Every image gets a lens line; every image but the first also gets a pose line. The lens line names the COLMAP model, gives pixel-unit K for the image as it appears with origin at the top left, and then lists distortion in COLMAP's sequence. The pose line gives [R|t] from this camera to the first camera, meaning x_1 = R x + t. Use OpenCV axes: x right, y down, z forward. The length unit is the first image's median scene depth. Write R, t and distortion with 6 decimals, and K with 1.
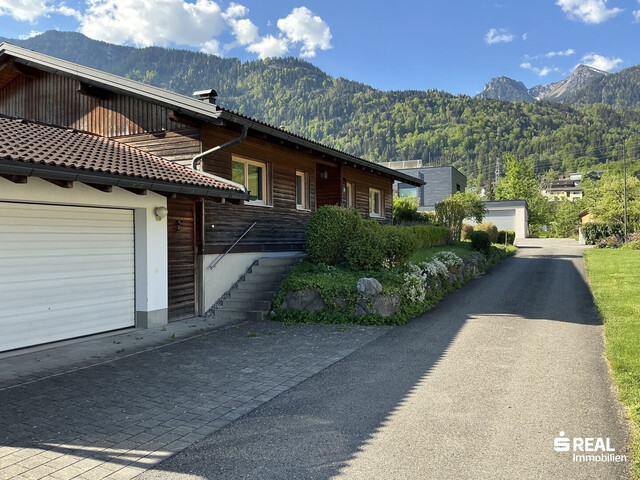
lens RADIAL K [[555.9, 0, 320.0], [0, 555.9, 240.0], [0, 0, 1]] dist [0.148235, -0.330024]
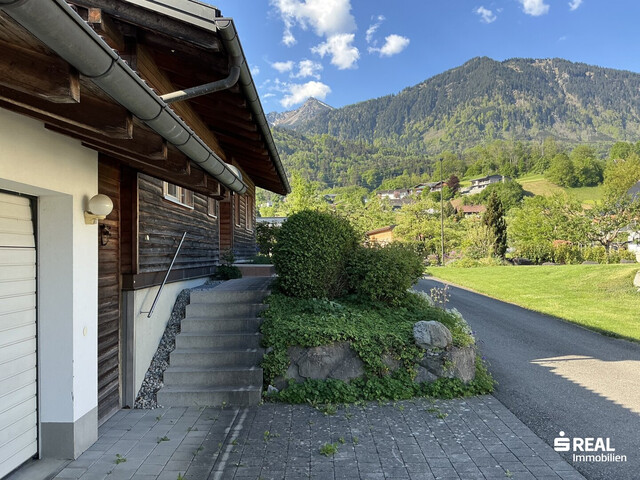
lens RADIAL K [[555.9, 0, 320.0], [0, 555.9, 240.0], [0, 0, 1]] dist [0.148235, -0.330024]
pose [[0.885045, 0.014918, 0.465266, -0.271432], [-0.000879, 0.999538, -0.030377, -0.005184], [-0.465504, 0.026476, 0.884650, 0.392807]]
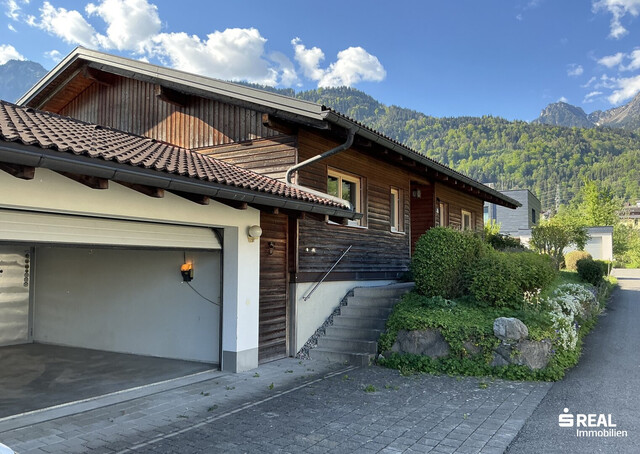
lens RADIAL K [[546.5, 0, 314.7], [0, 546.5, 239.5], [0, 0, 1]] dist [0.137779, -0.291842]
pose [[0.995537, 0.010048, -0.093830, -0.093007], [-0.014488, 0.998801, -0.046757, -0.001247], [0.093248, 0.047907, 0.994490, 0.156715]]
